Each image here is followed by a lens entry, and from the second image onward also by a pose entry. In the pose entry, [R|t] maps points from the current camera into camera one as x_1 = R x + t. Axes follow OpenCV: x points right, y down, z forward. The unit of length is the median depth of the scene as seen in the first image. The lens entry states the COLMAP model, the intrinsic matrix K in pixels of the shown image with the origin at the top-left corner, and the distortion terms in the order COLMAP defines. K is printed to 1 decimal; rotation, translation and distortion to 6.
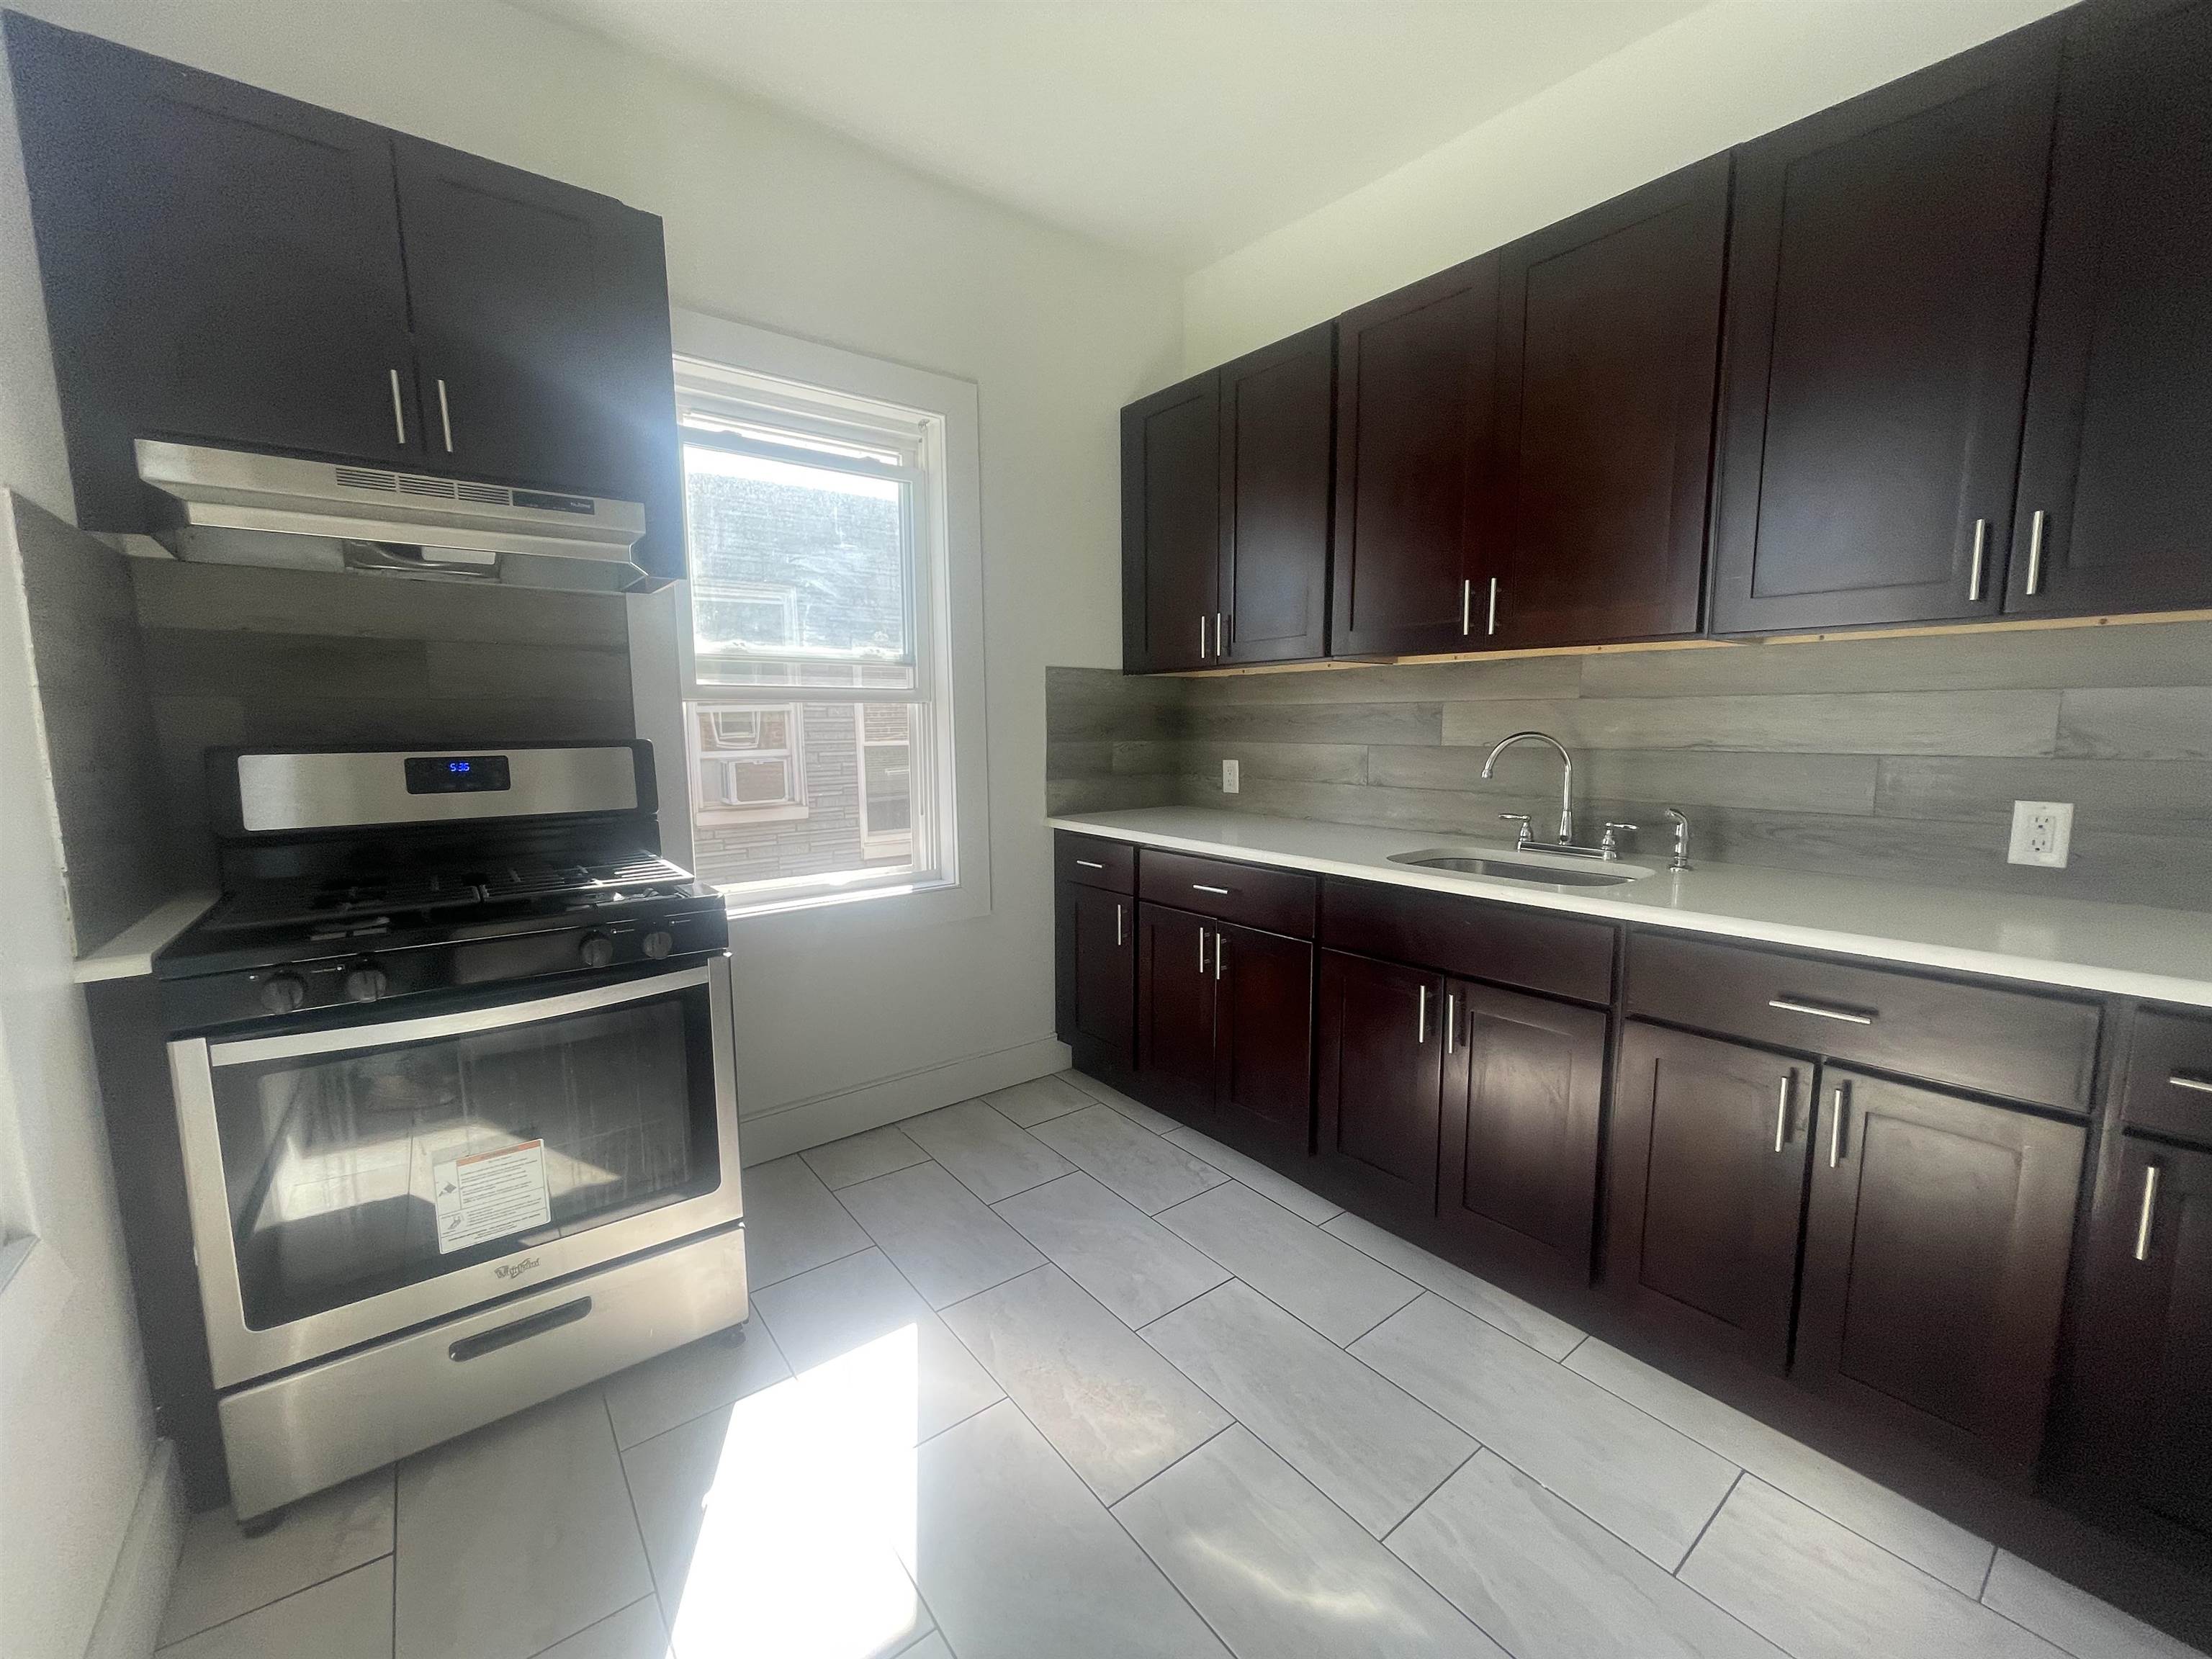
lens RADIAL K [[890.4, 0, 1108.8], [0, 890.4, 827.2], [0, 0, 1]] dist [-0.000727, -0.000025]
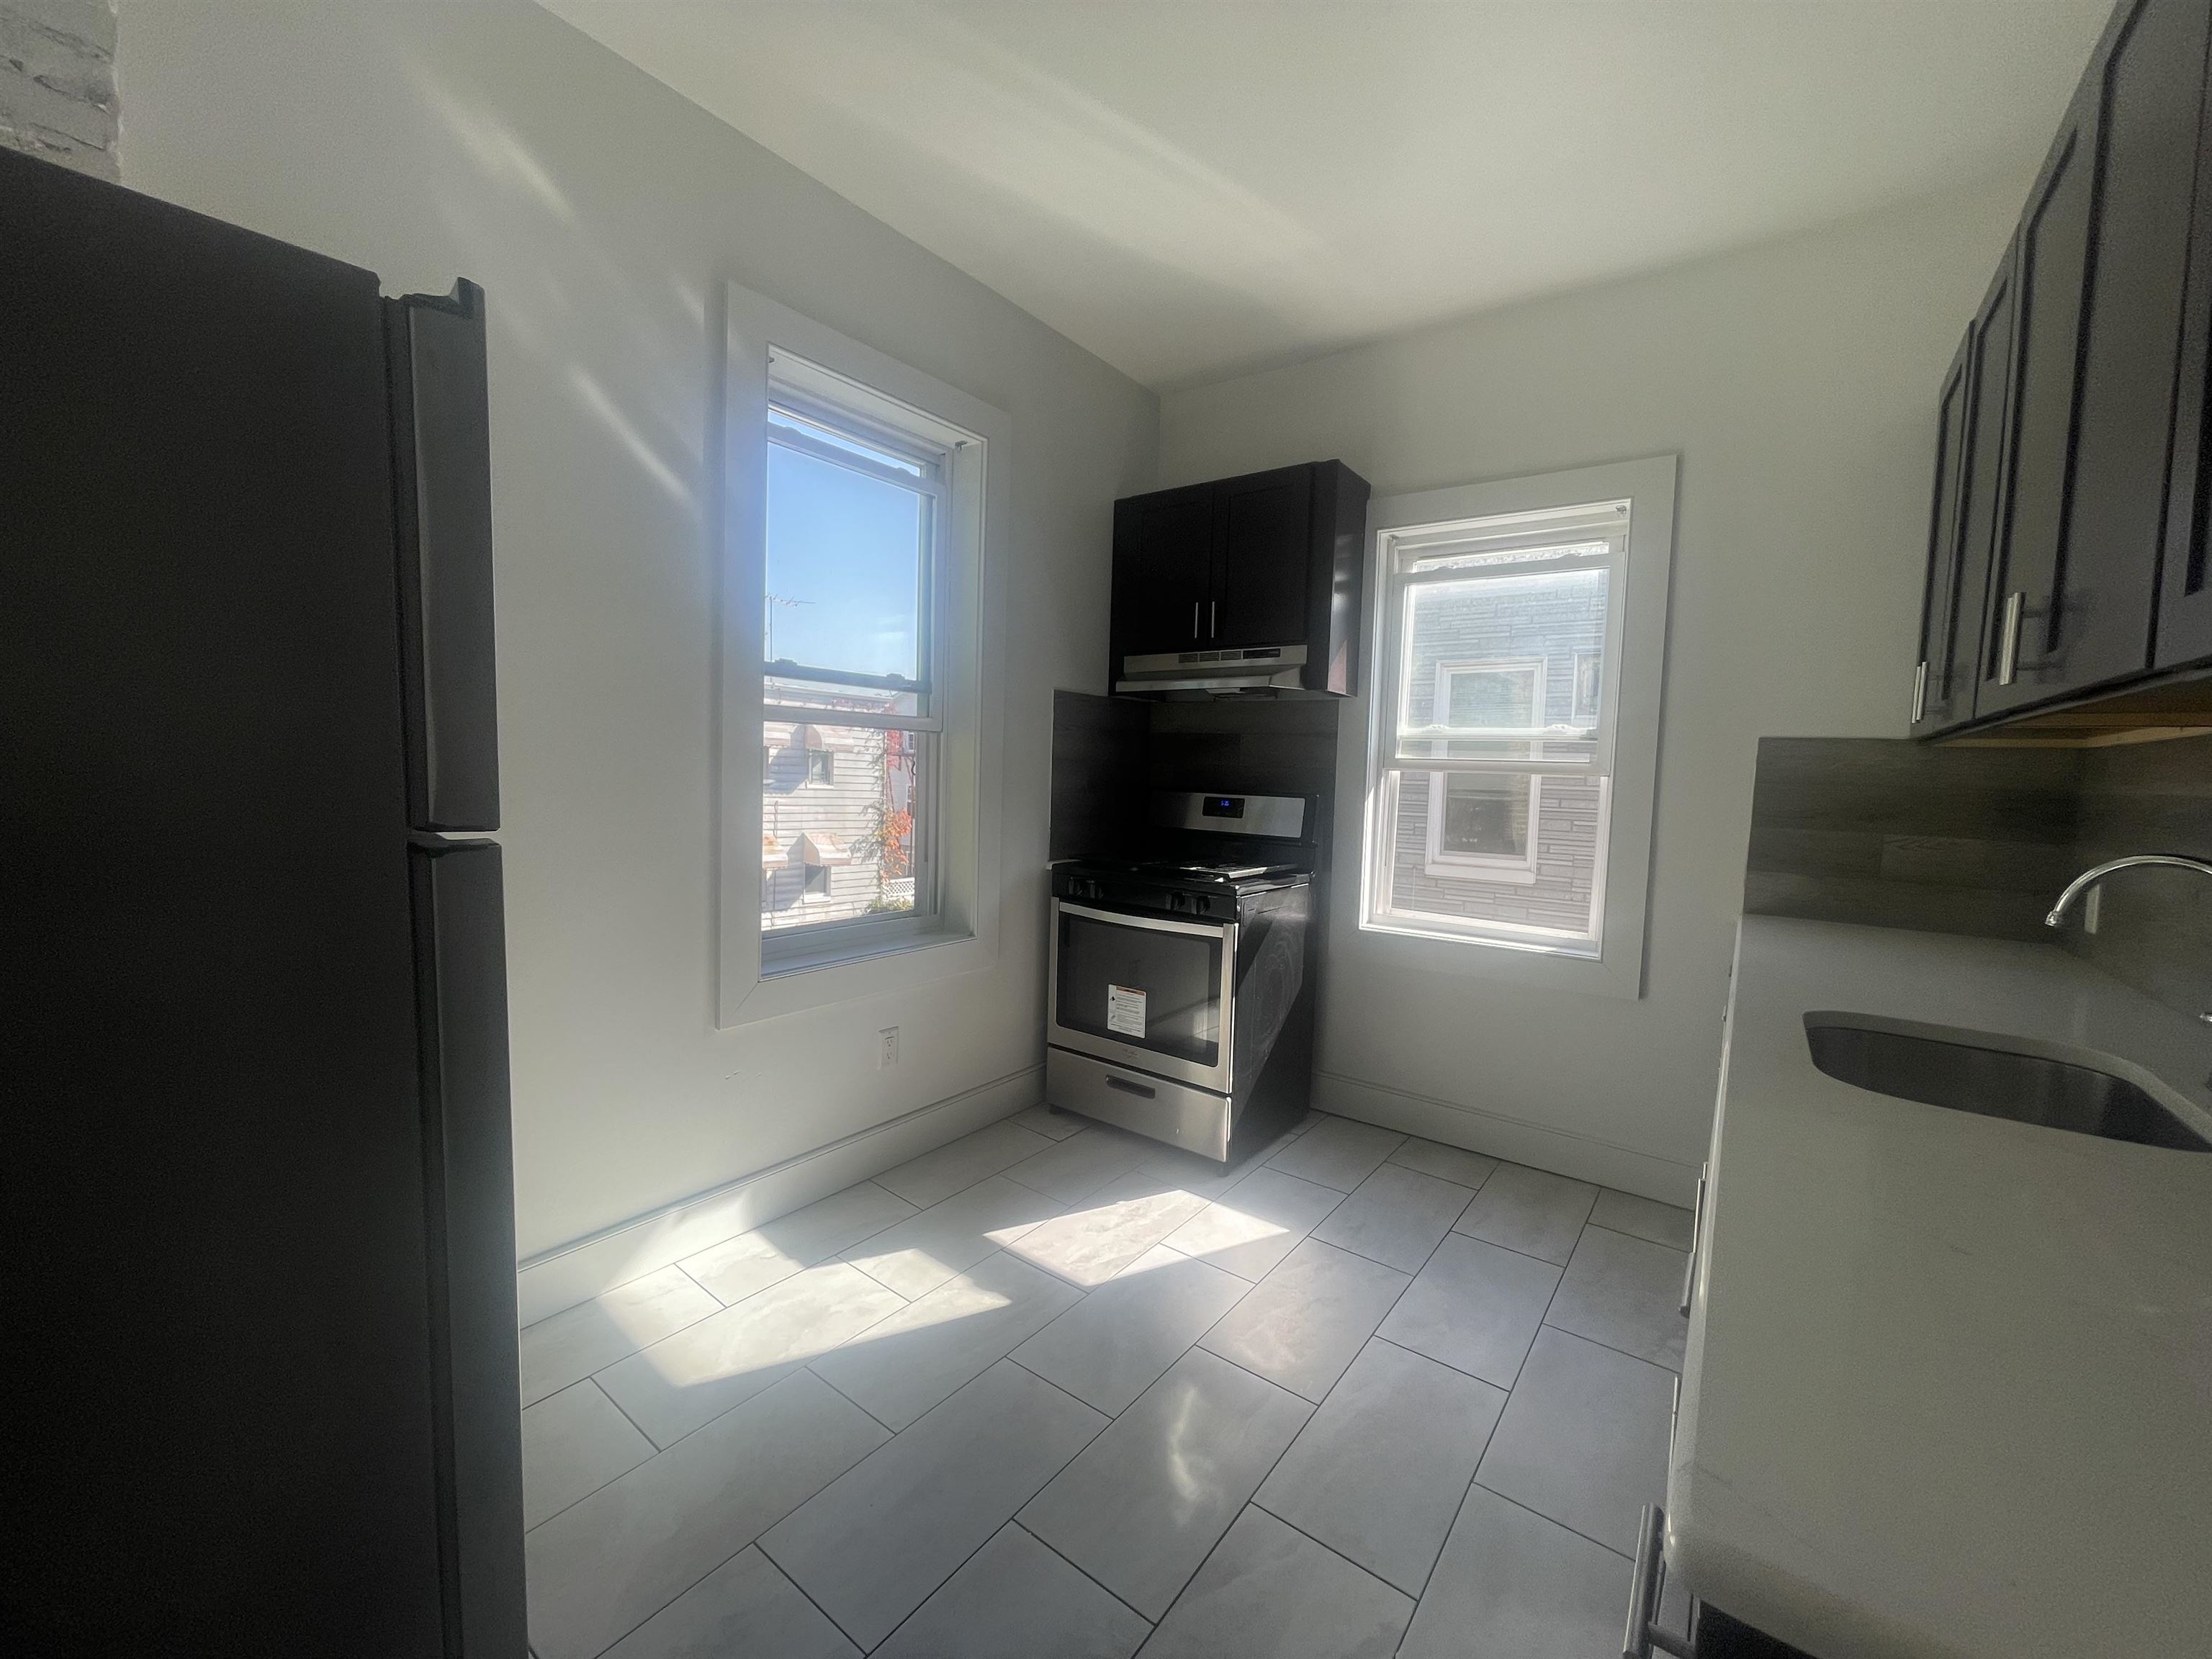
lens RADIAL K [[890.4, 0, 1108.8], [0, 890.4, 827.2], [0, 0, 1]] dist [-0.000727, -0.000025]
pose [[0.263442, 0.080746, -0.961290, 0.668252], [-0.150234, 0.987766, 0.041798, -0.042011], [0.952905, 0.133407, 0.272350, 0.203757]]
